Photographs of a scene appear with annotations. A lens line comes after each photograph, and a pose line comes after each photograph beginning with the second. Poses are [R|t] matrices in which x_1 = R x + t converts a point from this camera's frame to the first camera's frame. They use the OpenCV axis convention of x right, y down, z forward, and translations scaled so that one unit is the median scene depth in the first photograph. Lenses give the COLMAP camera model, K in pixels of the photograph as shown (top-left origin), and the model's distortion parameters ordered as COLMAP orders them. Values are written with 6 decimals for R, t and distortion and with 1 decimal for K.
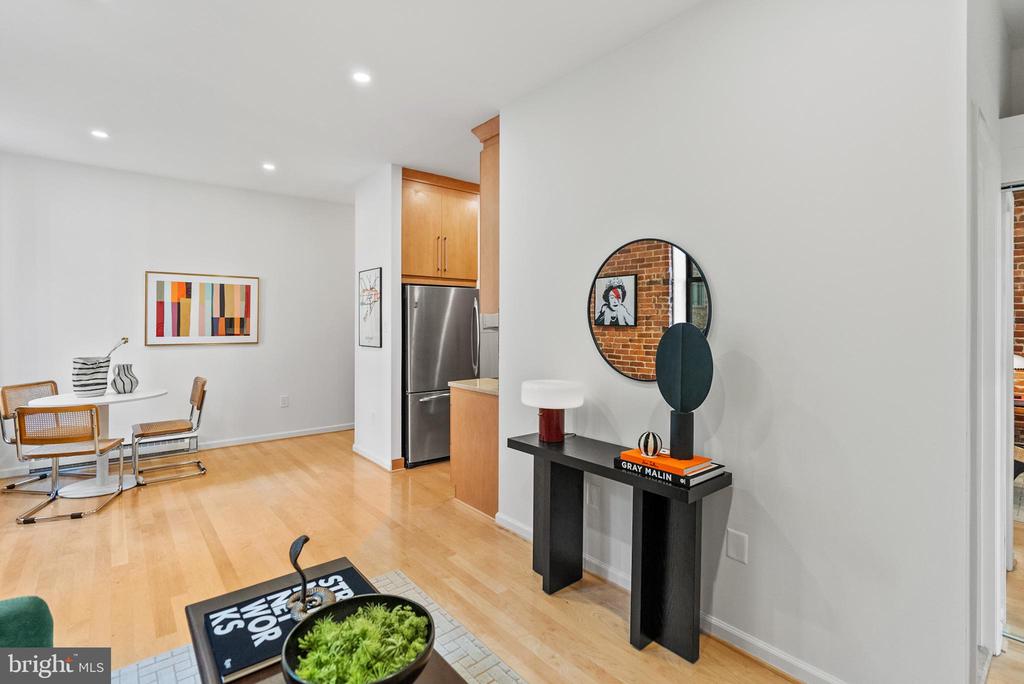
lens RADIAL K [[474.3, 0, 513.0], [0, 474.3, 327.8], [0, 0, 1]] dist [-0.014211, 0.005723]
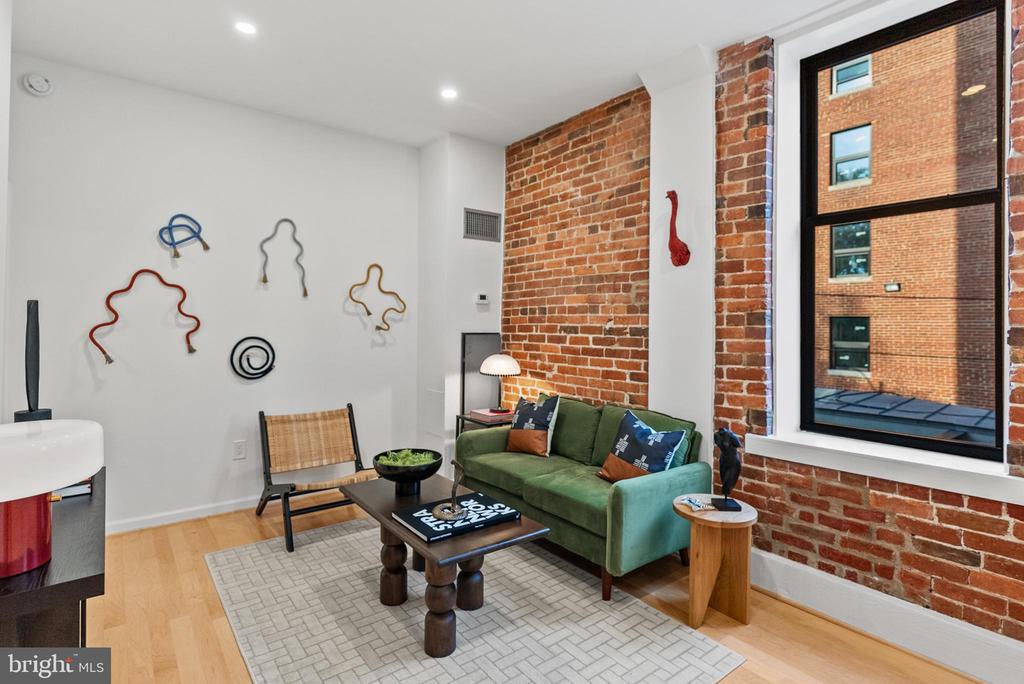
lens RADIAL K [[516.8, 0, 510.7], [0, 516.8, 317.5], [0, 0, 1]] dist [-0.012754, 0.005557]
pose [[-0.998710, -0.013939, 0.048819, -0.228753], [-0.013715, 0.999894, 0.004914, 0.002350], [-0.048882, 0.004238, -0.998796, 0.849197]]
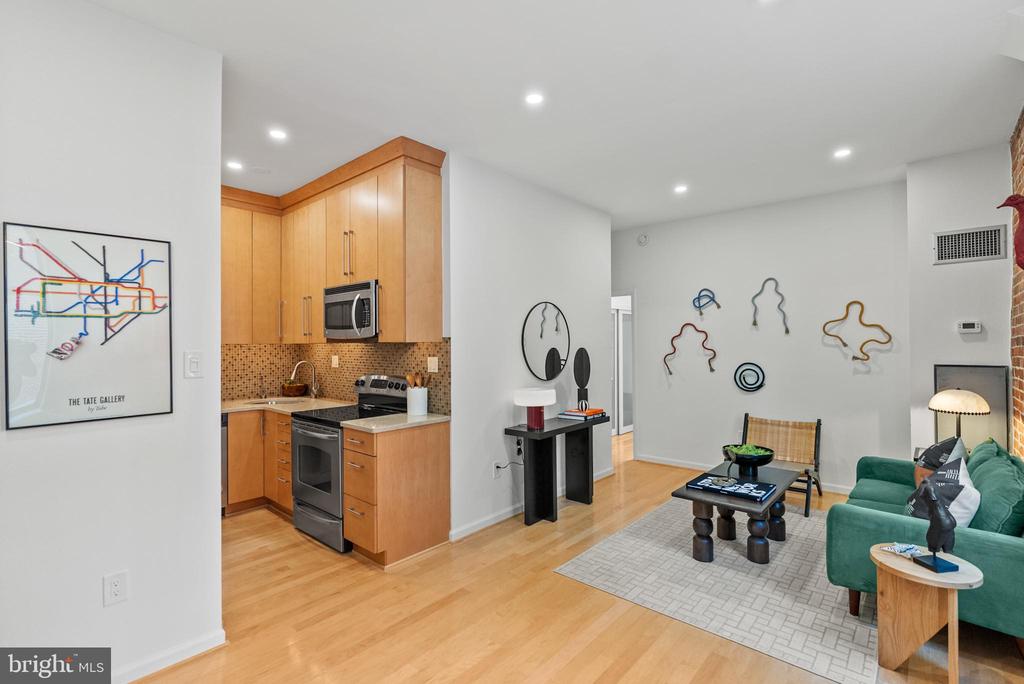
lens RADIAL K [[474.3, 0, 509.5], [0, 474.3, 341.0], [0, 0, 1]] dist [-0.014211, 0.005723]
pose [[-0.141892, 0.001426, 0.989881, -0.808055], [0.021948, 0.999758, 0.001706, -0.022831], [-0.989639, 0.021968, -0.141889, 0.759786]]
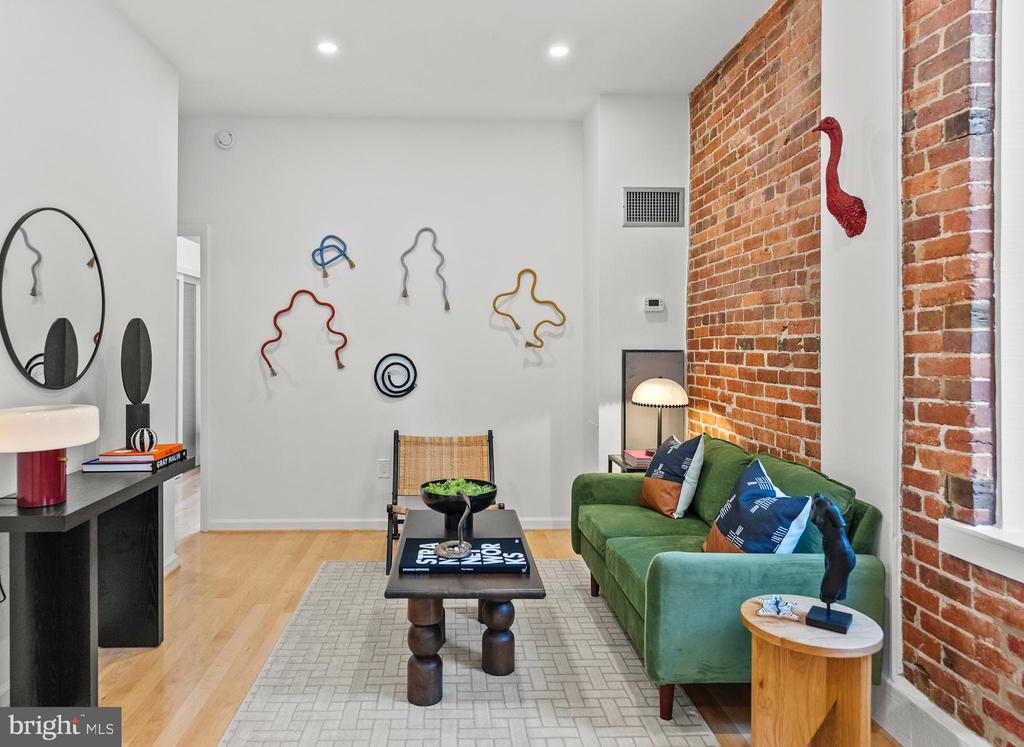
lens RADIAL K [[662.7, 0, 463.8], [0, 662.7, 341.9], [0, 0, 1]] dist [-0.007741, 0.006528]
pose [[-0.777388, -0.004493, 0.629005, -0.510754], [0.003540, 0.999927, 0.011518, 0.013416], [-0.629011, 0.011180, -0.777316, 0.777234]]
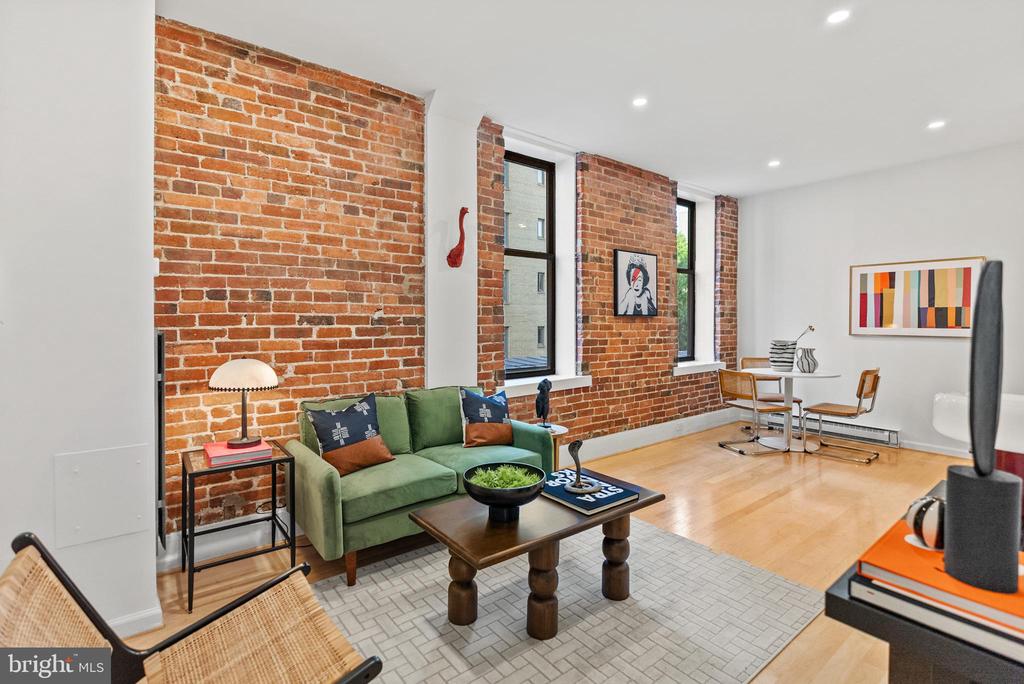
lens RADIAL K [[474.3, 0, 505.9], [0, 474.3, 327.9], [0, 0, 1]] dist [-0.014211, 0.005723]
pose [[-0.048854, 0.010421, -0.998752, 0.364013], [-0.016936, 0.999793, 0.011260, 0.024251], [0.998662, 0.017465, -0.048668, 0.279331]]
